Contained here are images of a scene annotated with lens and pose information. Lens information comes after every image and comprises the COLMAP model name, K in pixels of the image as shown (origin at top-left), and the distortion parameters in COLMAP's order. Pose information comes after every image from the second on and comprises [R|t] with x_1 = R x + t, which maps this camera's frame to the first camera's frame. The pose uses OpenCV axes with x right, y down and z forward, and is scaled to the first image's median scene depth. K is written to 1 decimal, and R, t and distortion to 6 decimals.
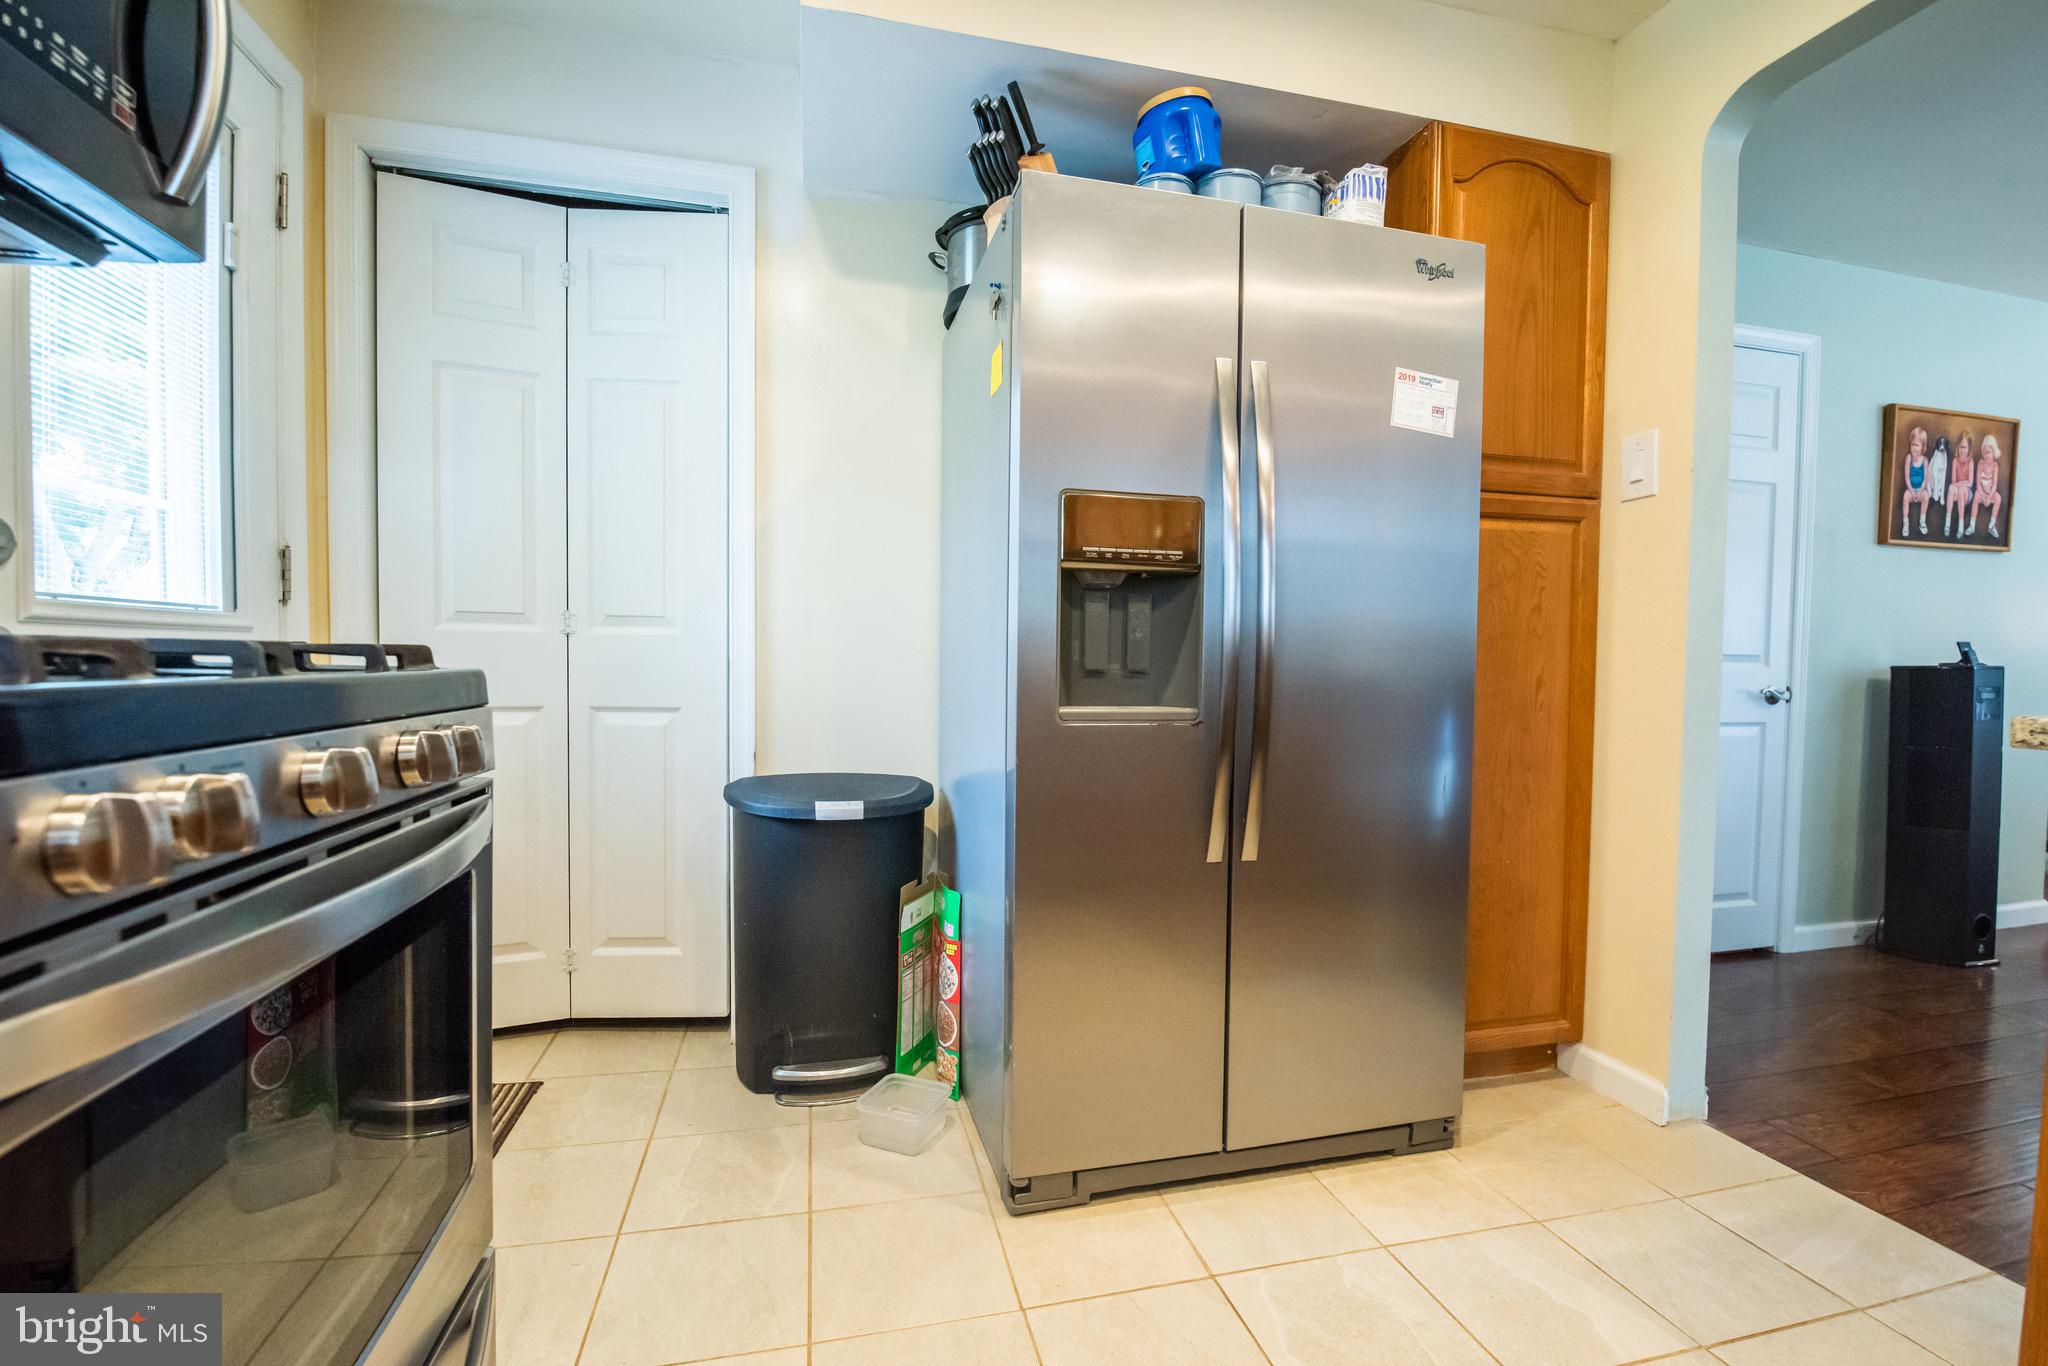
lens RADIAL K [[902.8, 0, 1025.6], [0, 902.8, 698.9], [0, 0, 1]] dist [-0.000279, -0.010932]
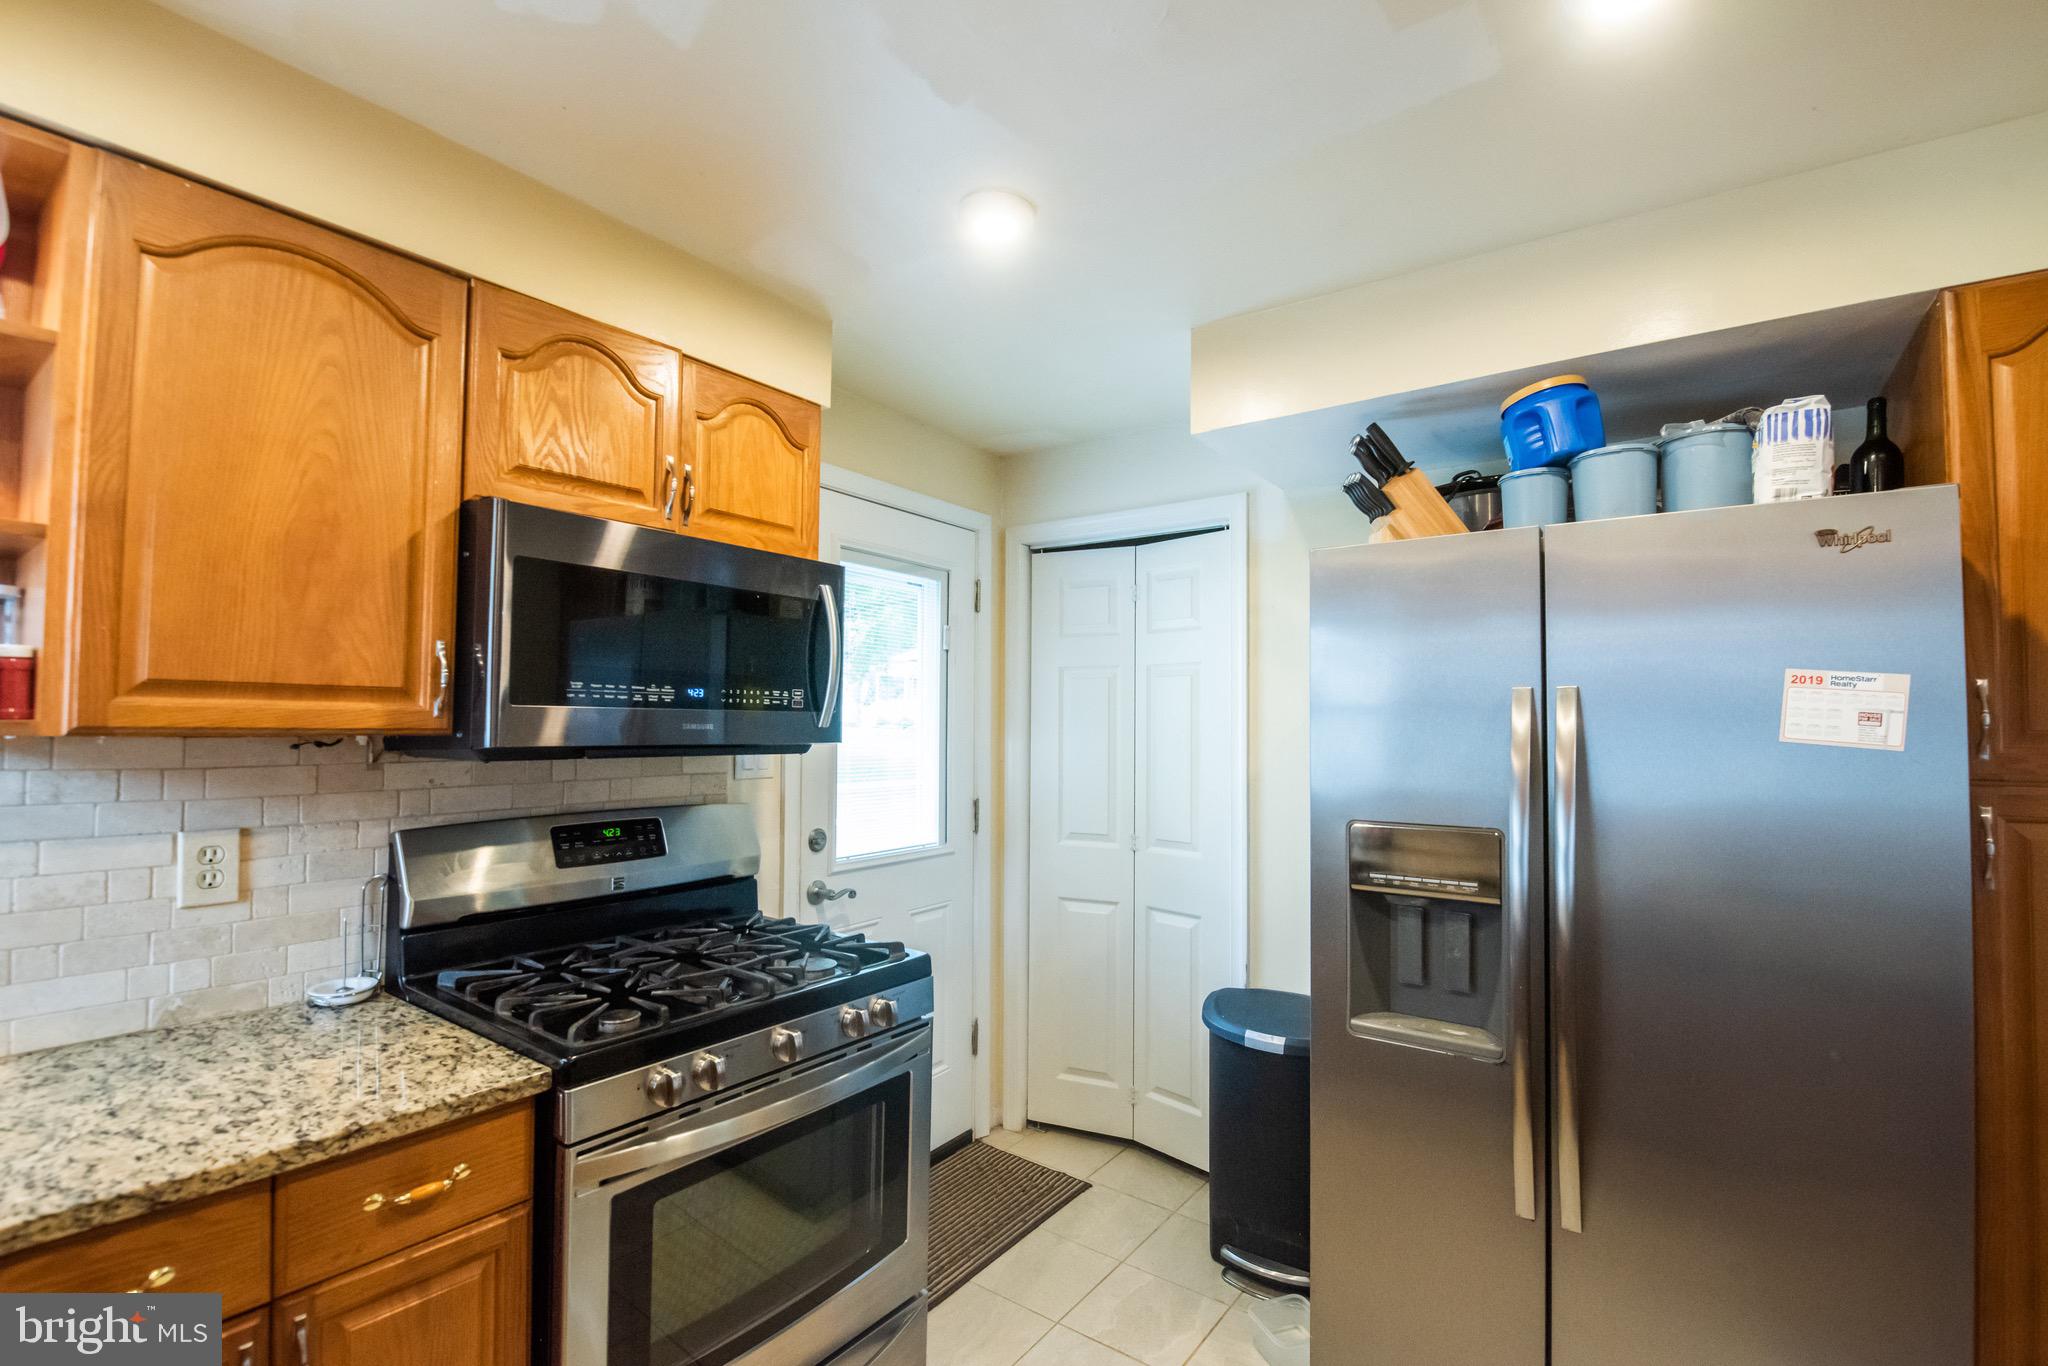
lens RADIAL K [[902.8, 0, 1025.6], [0, 902.8, 698.9], [0, 0, 1]] dist [-0.000279, -0.010932]
pose [[0.647557, -0.036145, -0.761159, 0.536538], [-0.026644, 0.997190, -0.070021, -0.247375], [0.761551, 0.065623, 0.644774, -0.029055]]
